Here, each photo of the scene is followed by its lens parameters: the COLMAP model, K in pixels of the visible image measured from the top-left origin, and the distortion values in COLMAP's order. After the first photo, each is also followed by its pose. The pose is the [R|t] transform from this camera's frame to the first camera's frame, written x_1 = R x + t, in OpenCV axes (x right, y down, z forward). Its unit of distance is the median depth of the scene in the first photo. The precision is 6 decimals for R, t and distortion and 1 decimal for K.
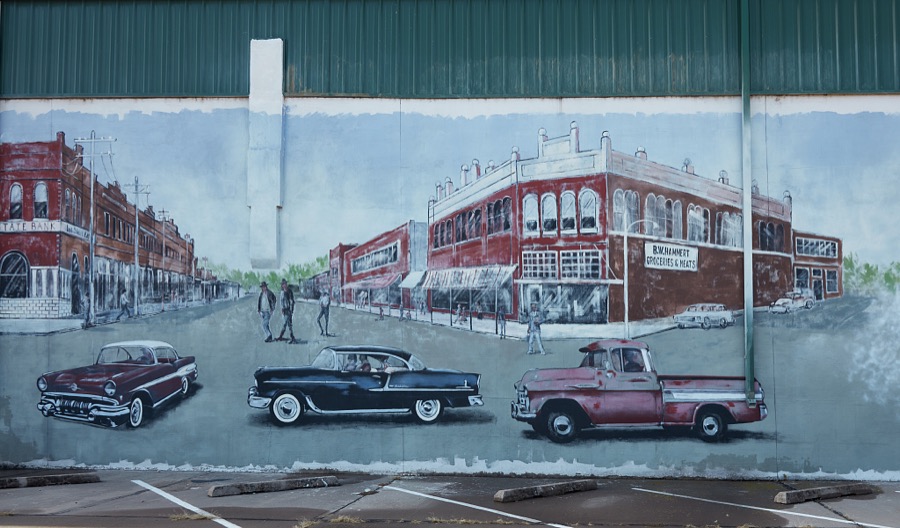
lens RADIAL K [[362.4, 0, 450.1], [0, 362.4, 258.3], [0, 0, 1]] dist [0.002304, 0.000169]
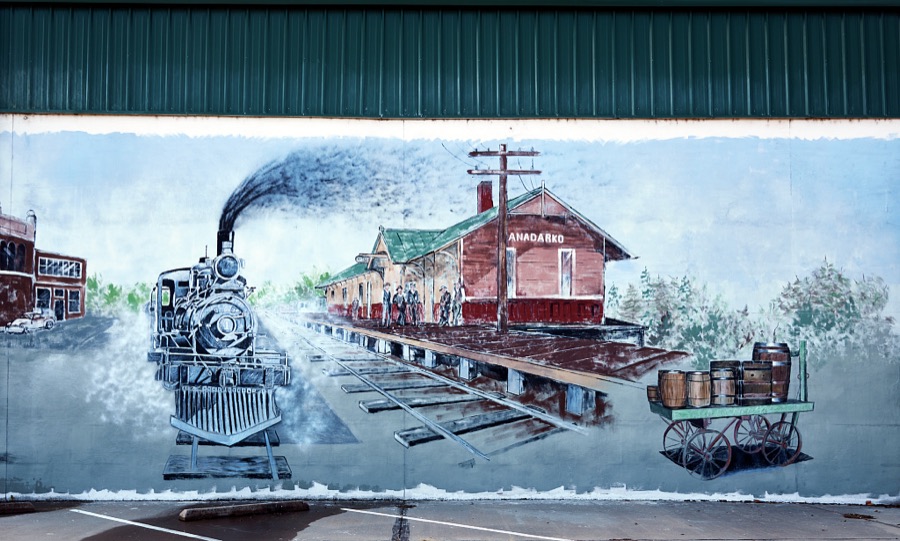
lens RADIAL K [[363.0, 0, 449.9], [0, 363.0, 276.5], [0, 0, 1]] dist [0.001762, -0.000265]
pose [[0.999486, 0.006883, 0.031310, 2.051030], [-0.006972, 0.999972, 0.002729, -0.015538], [-0.031290, -0.002945, 0.999506, -0.029744]]
